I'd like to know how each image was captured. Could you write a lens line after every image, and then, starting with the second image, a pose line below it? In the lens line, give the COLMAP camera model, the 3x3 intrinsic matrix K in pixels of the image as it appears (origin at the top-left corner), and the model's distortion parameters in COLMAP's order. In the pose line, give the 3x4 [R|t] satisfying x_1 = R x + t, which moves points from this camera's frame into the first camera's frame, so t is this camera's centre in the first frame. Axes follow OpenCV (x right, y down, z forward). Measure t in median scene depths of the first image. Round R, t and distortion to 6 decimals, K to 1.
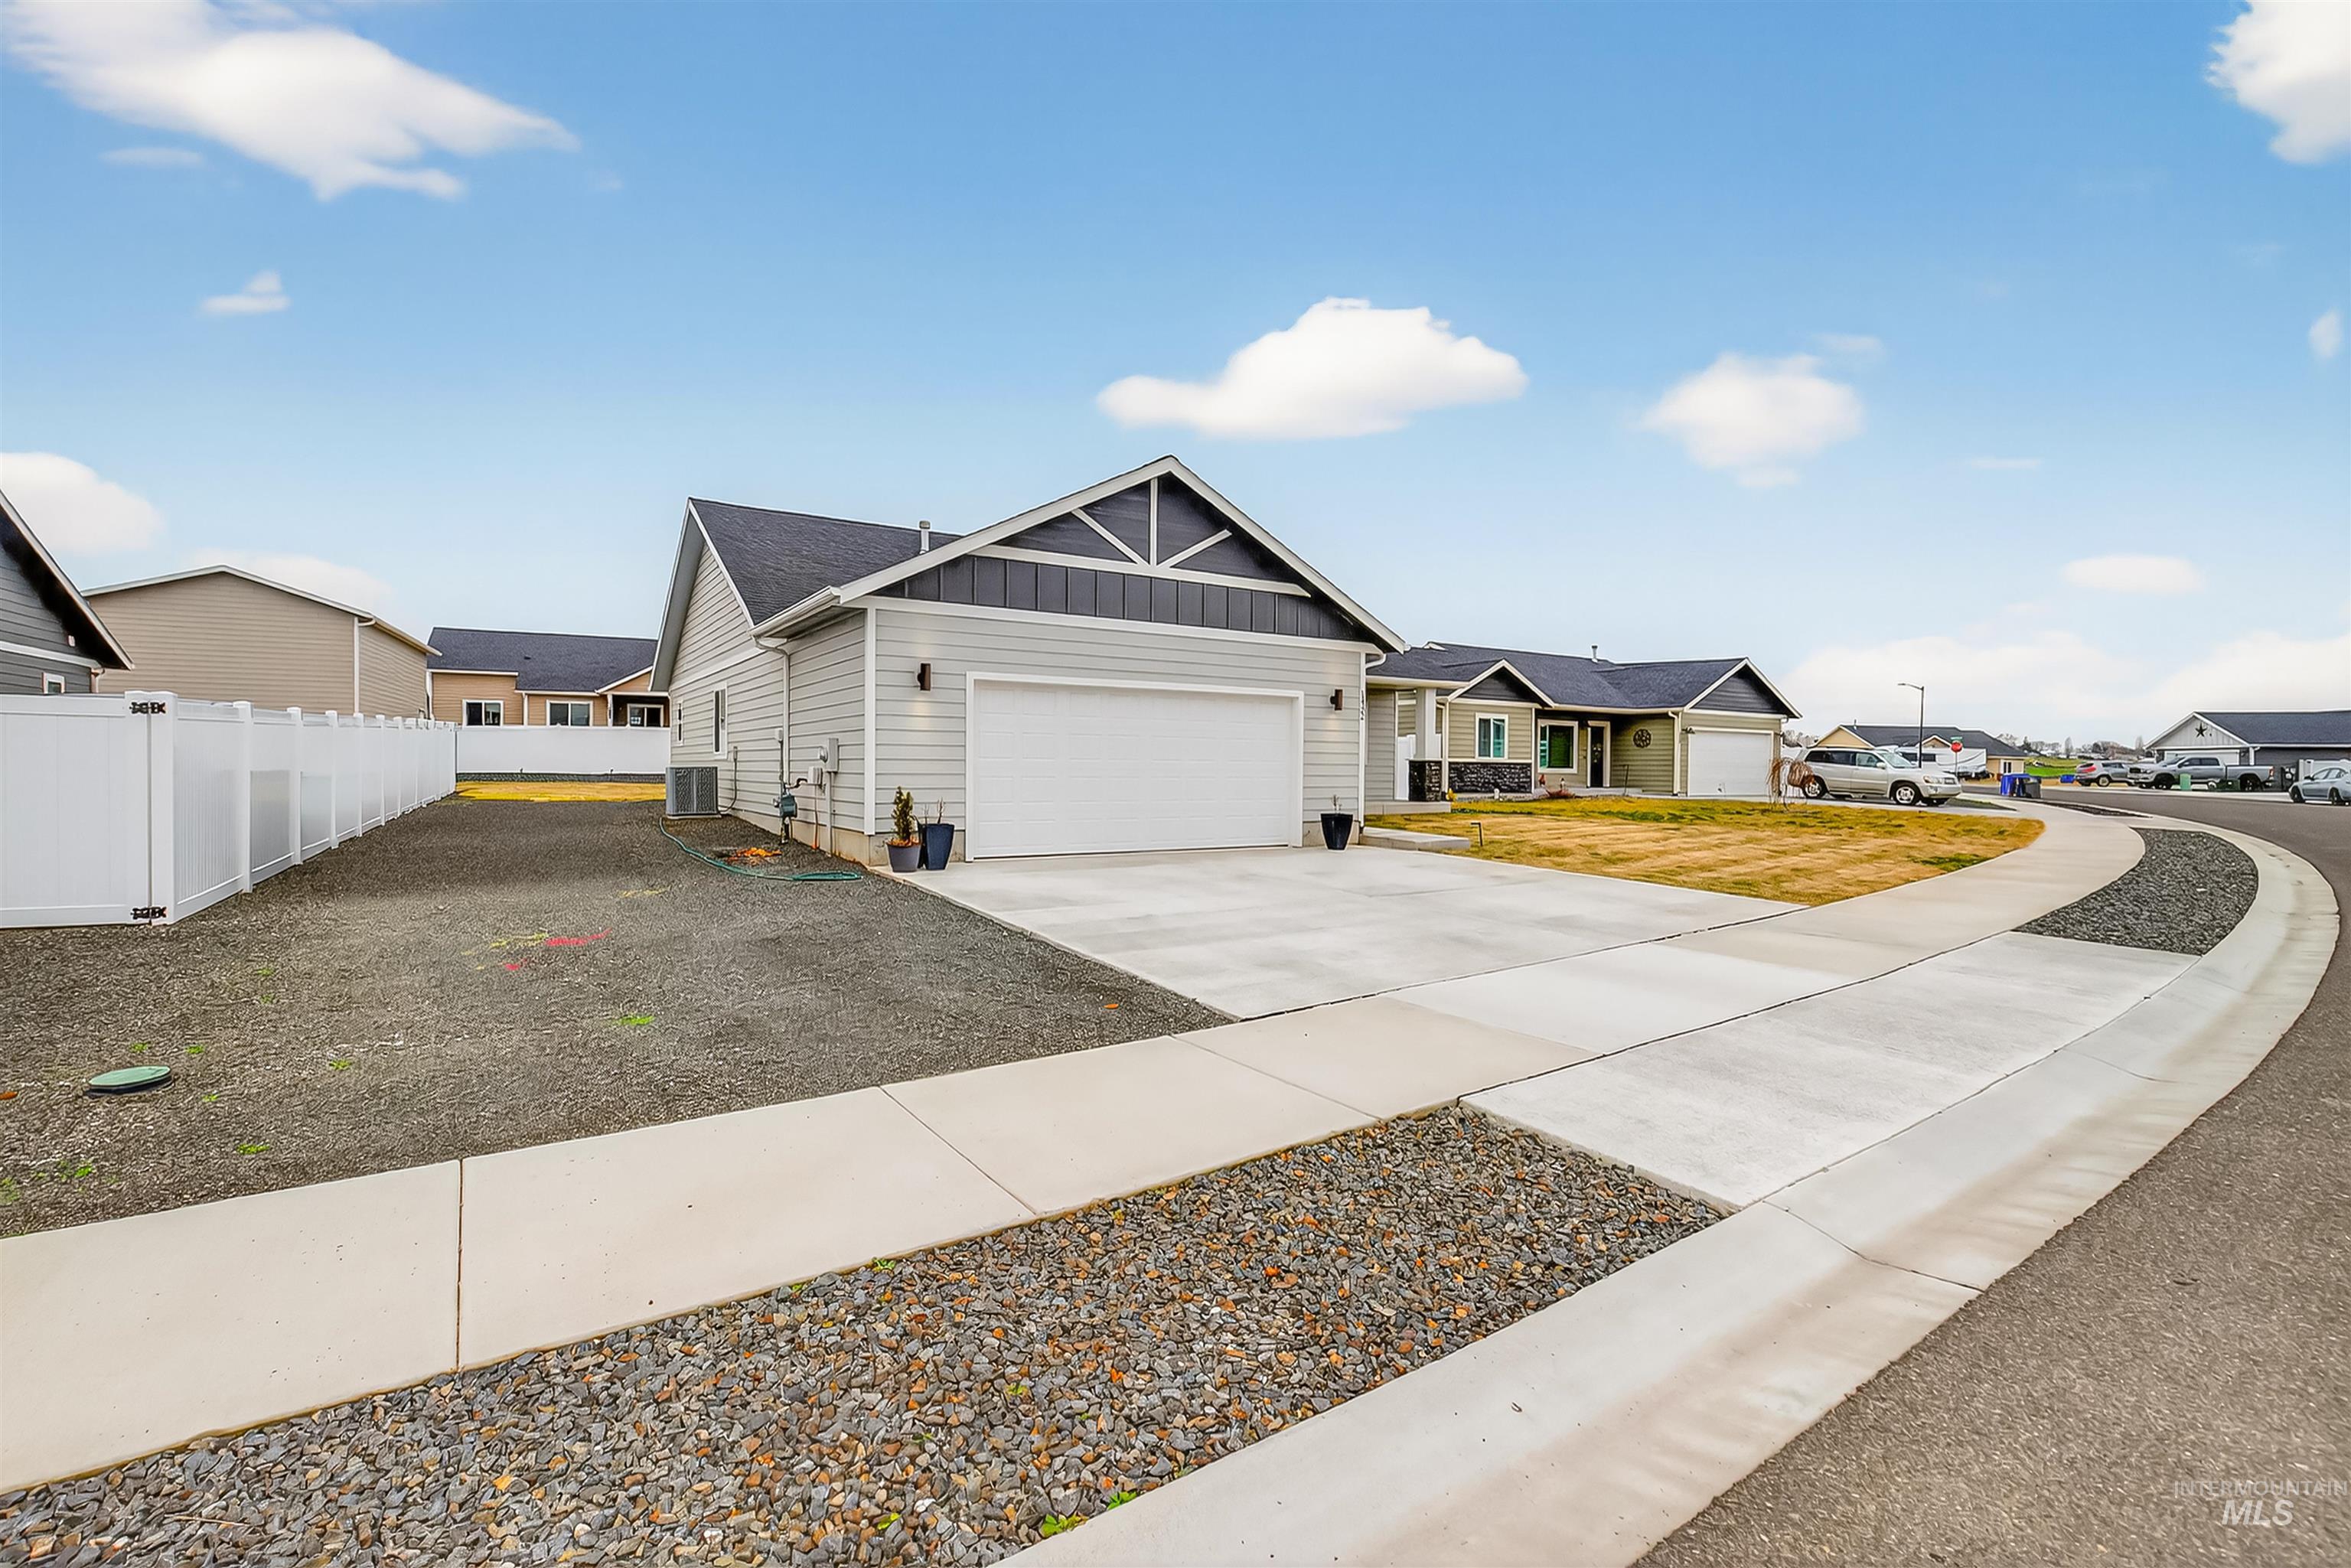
lens RADIAL K [[1048.4, 0, 1177.0], [0, 1048.4, 772.3], [0, 0, 1]] dist [-0.000851, 0.000259]
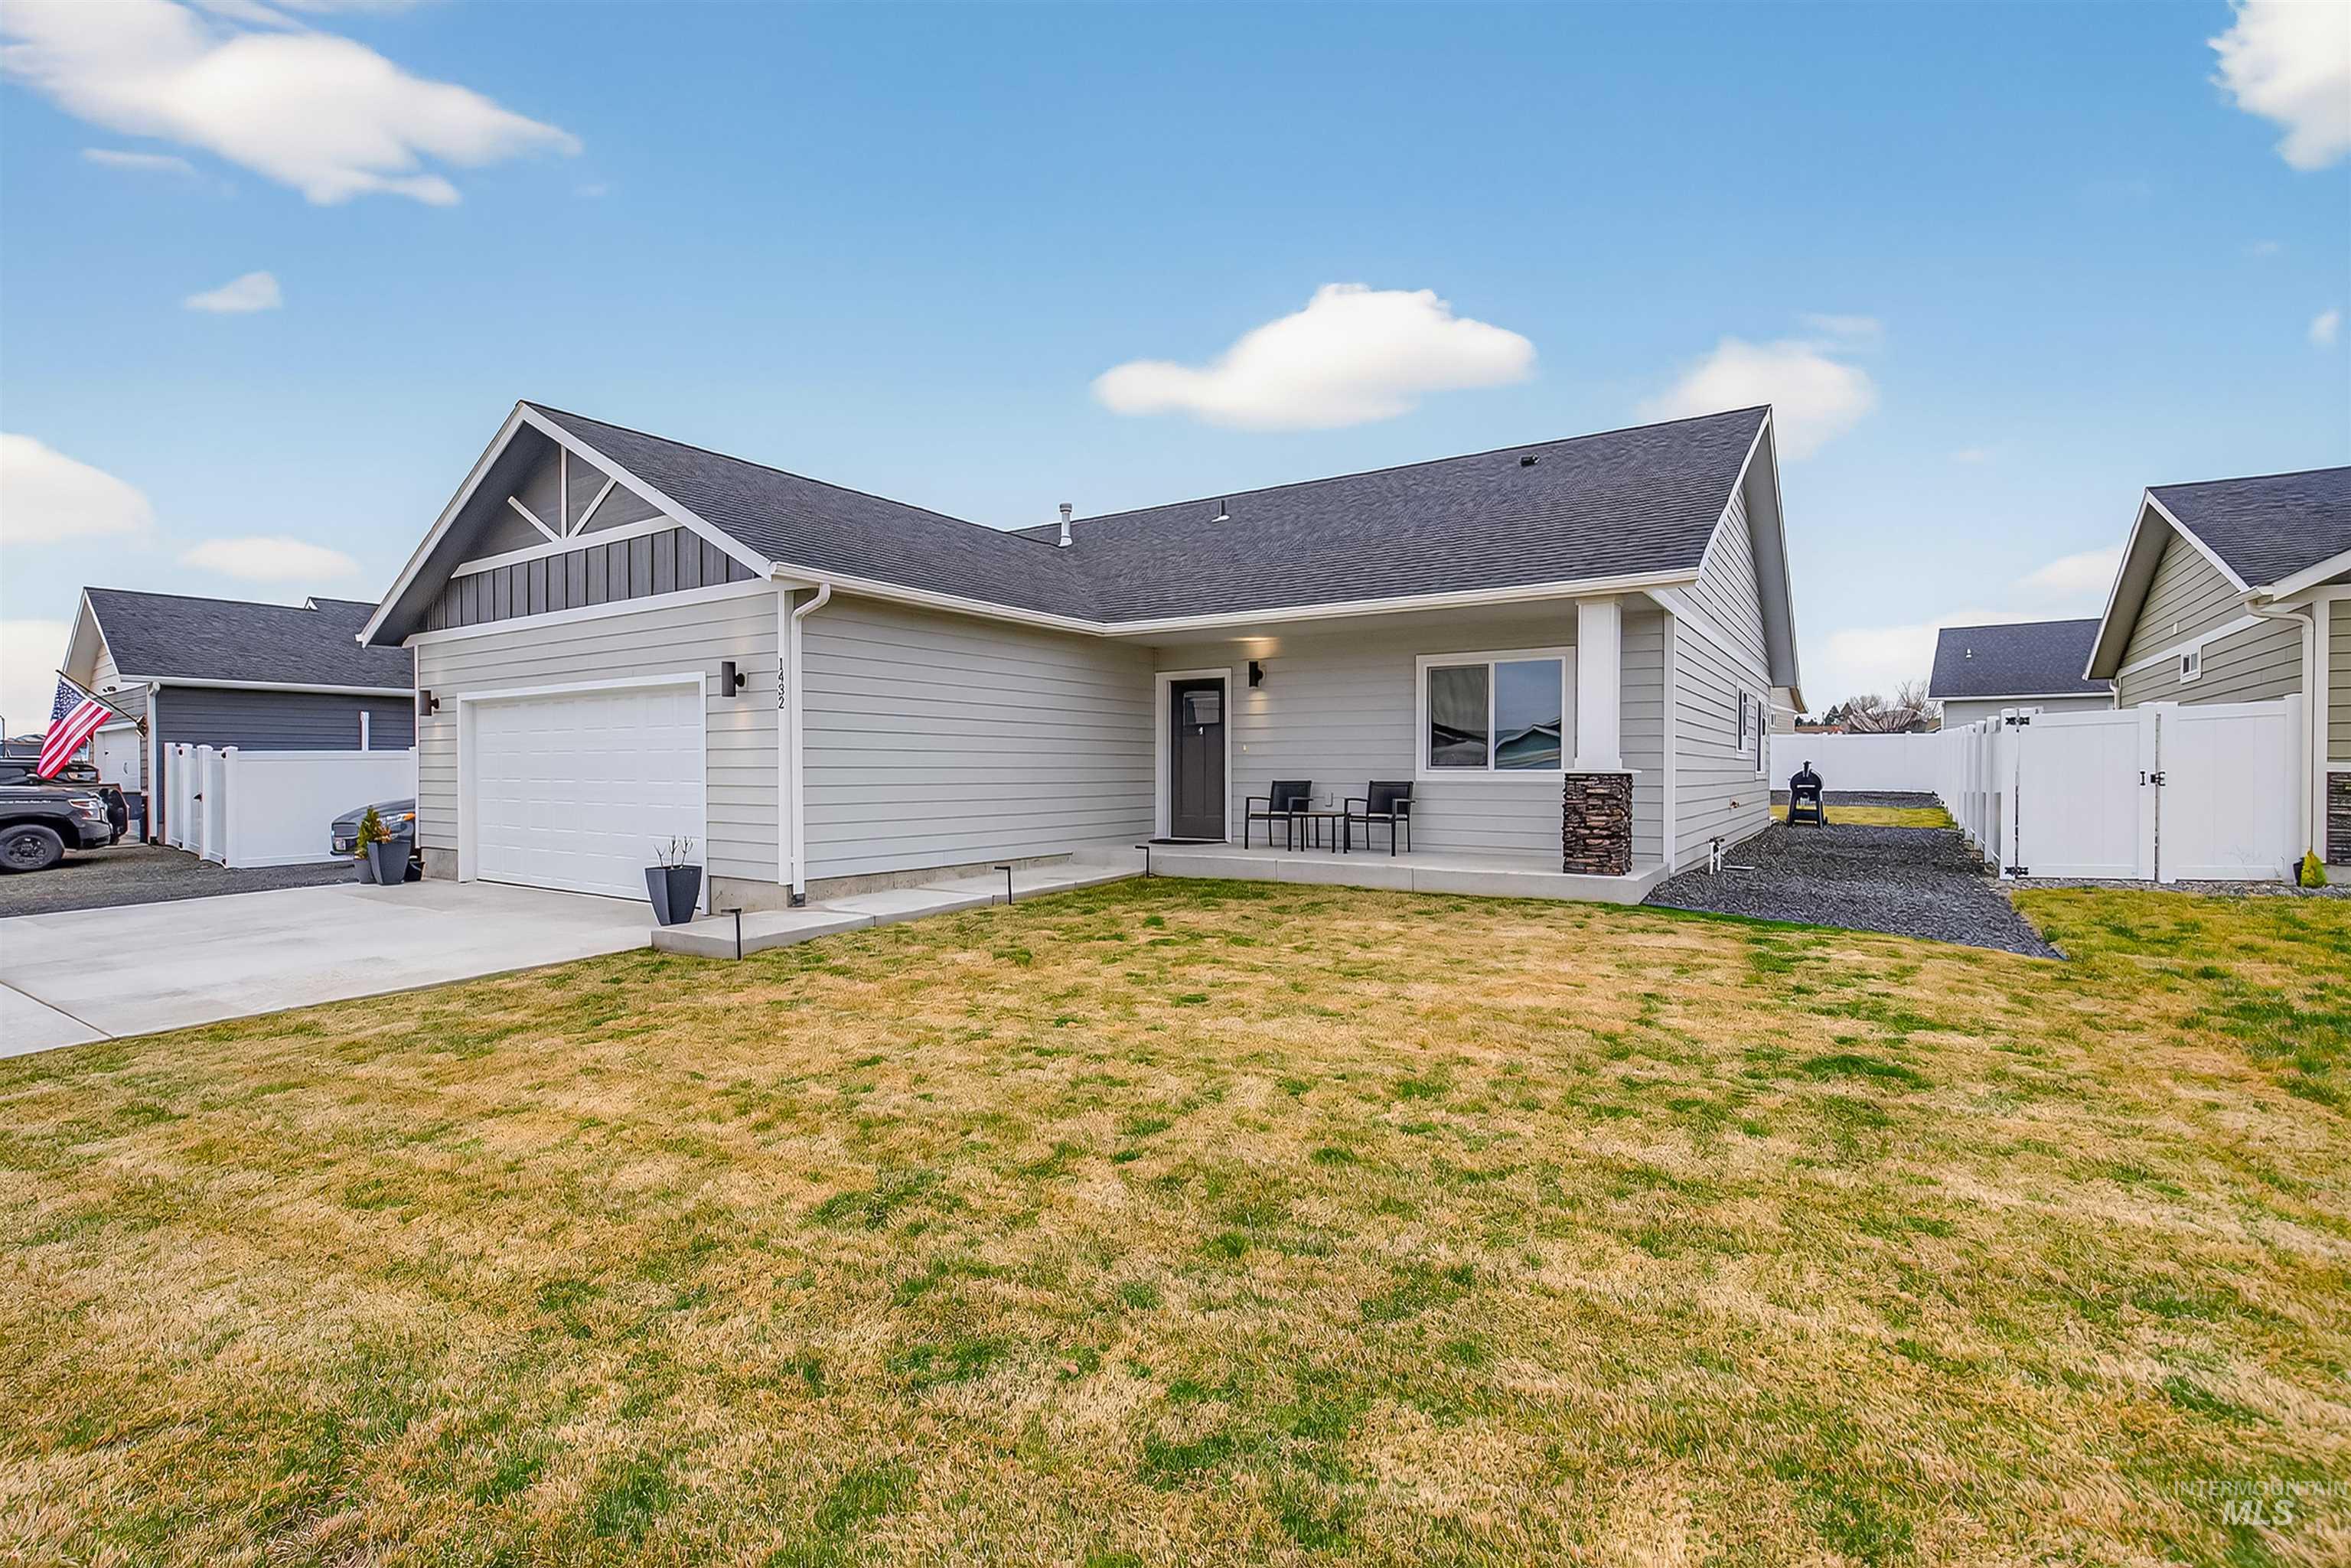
lens RADIAL K [[1048.4, 0, 1177.5], [0, 1048.4, 785.3], [0, 0, 1]] dist [-0.000851, 0.000259]
pose [[0.399661, 0.005315, -0.916648, 0.798949], [-0.003982, 0.999984, 0.004062, -0.011030], [0.916654, 0.002027, 0.399675, 0.976565]]
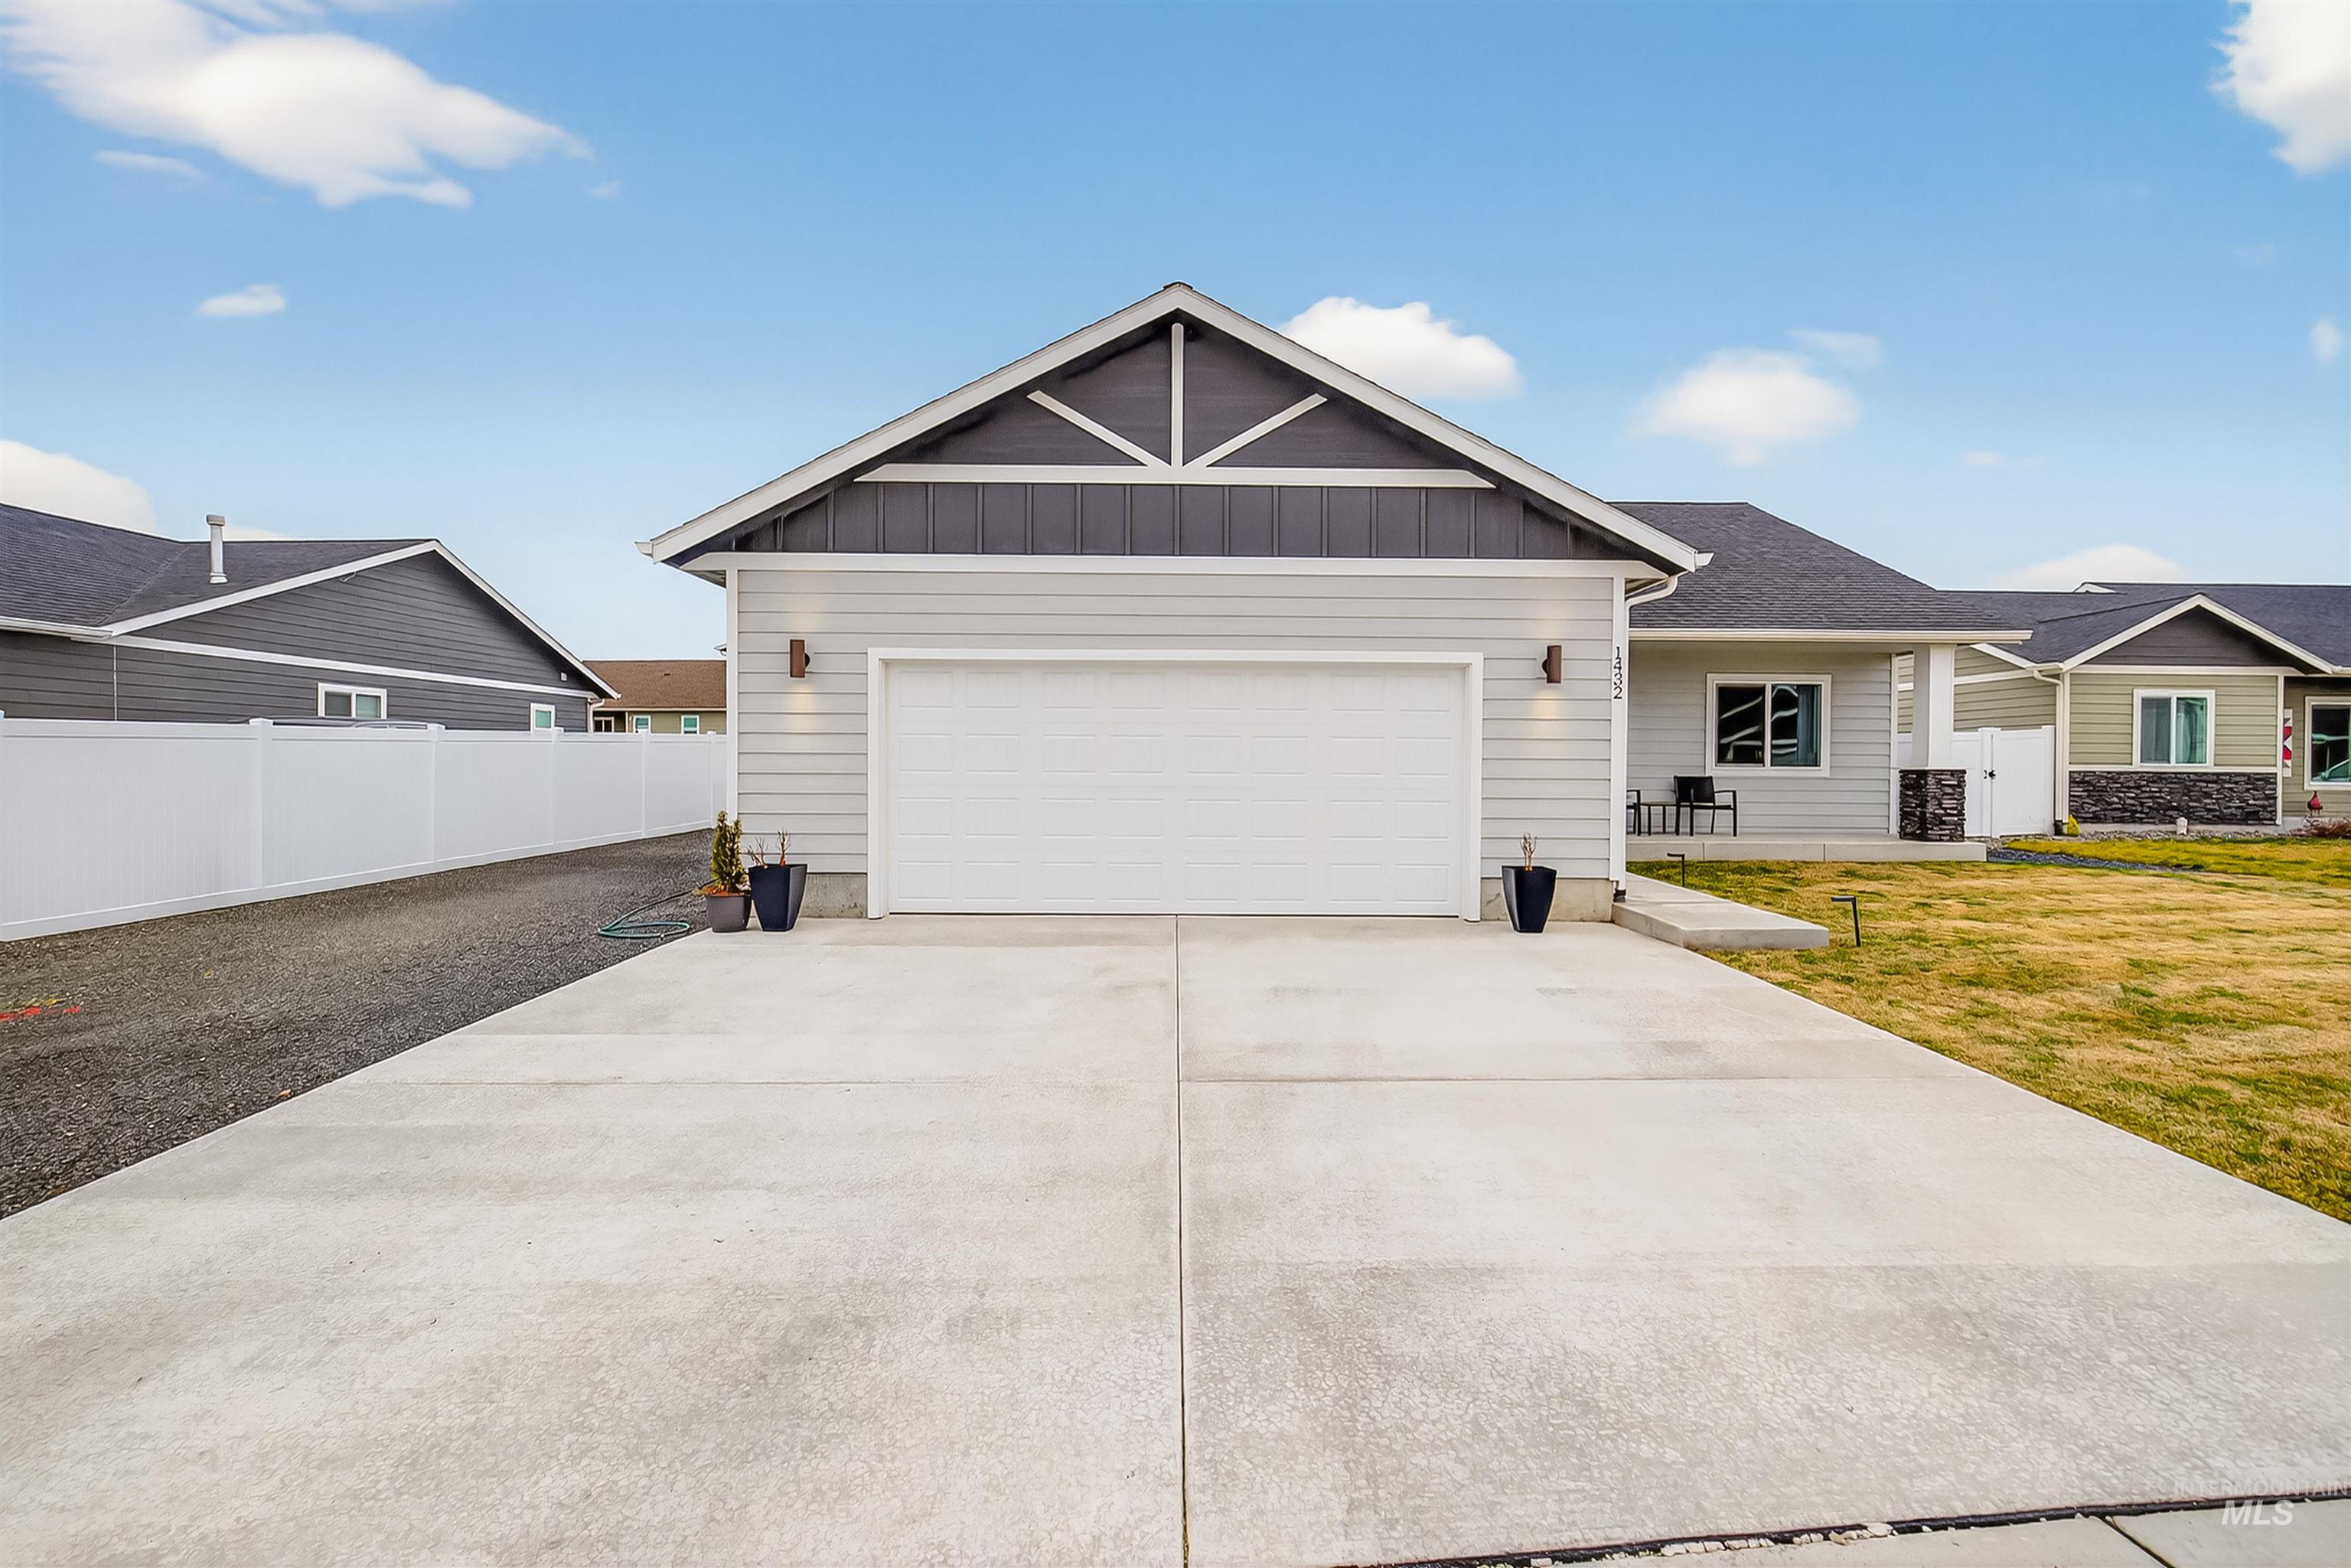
lens RADIAL K [[1048.4, 0, 1181.1], [0, 1048.4, 779.1], [0, 0, 1]] dist [-0.000851, 0.000259]
pose [[0.844459, 0.002919, -0.535612, 0.281218], [-0.003537, 0.999994, -0.000127, -0.006744], [0.535608, 0.002002, 0.844464, 0.409250]]
